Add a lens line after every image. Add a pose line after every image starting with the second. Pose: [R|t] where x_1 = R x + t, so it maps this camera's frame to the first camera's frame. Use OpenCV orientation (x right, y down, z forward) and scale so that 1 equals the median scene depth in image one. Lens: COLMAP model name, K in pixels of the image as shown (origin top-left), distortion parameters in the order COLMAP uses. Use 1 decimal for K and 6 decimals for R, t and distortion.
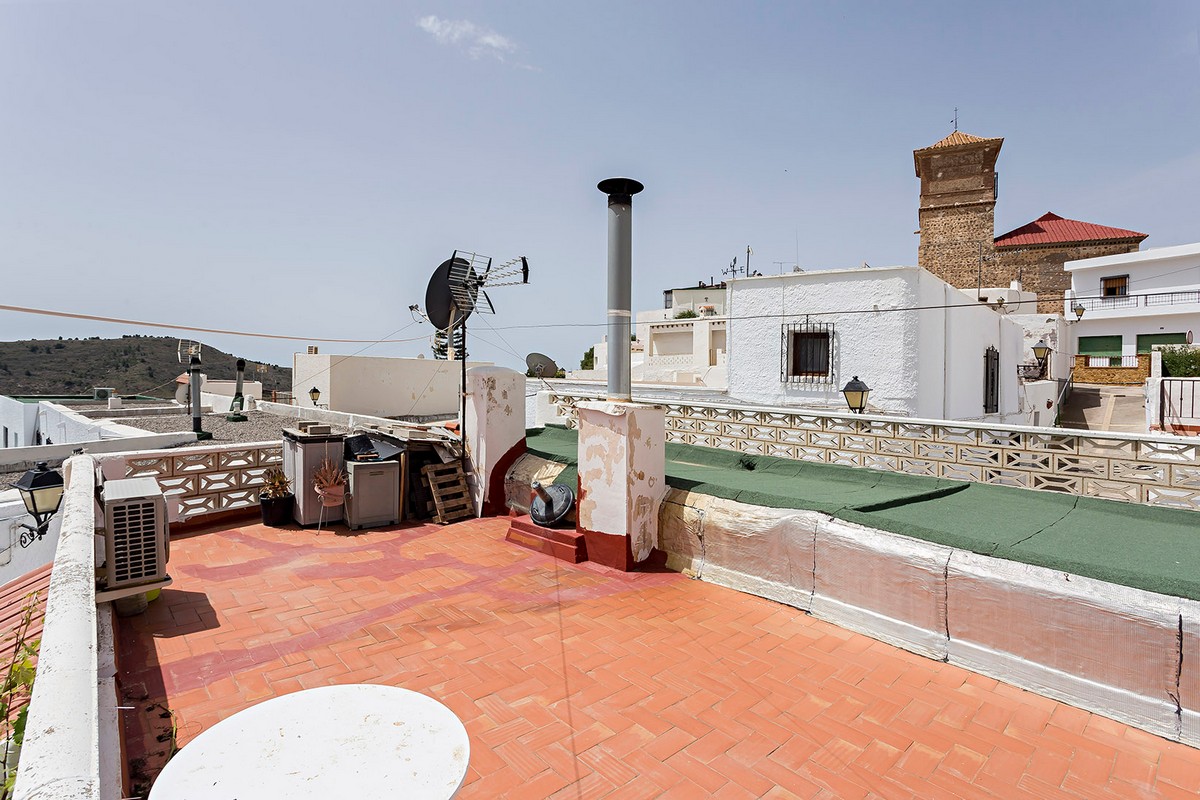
lens RADIAL K [[612.6, 0, 600.5], [0, 612.6, 366.9], [0, 0, 1]] dist [-0.015587, 0.001850]
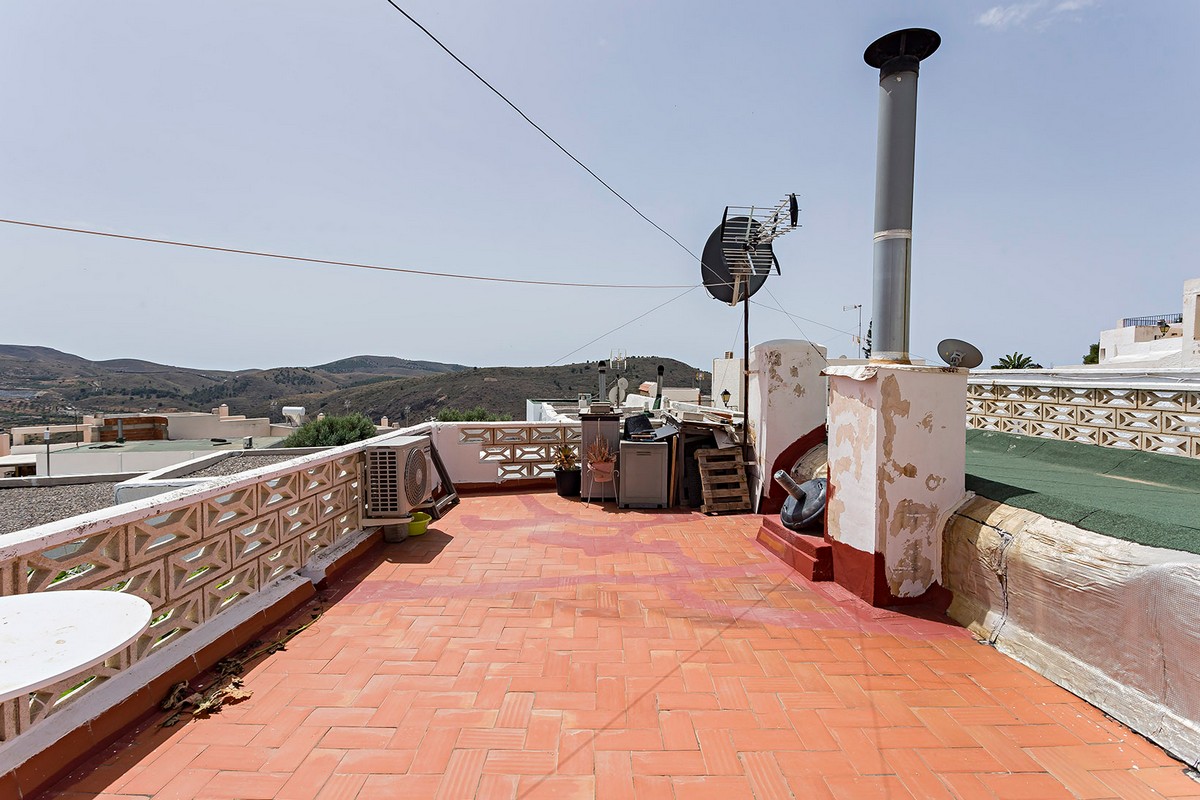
lens RADIAL K [[604.2, 0, 561.4], [0, 604.2, 398.2], [0, 0, 1]] dist [-0.003025, 0.007203]
pose [[0.727946, -0.002790, -0.685629, 0.237649], [0.029131, 0.999215, 0.026862, 0.068683], [0.685015, -0.039527, 0.727456, 0.259175]]
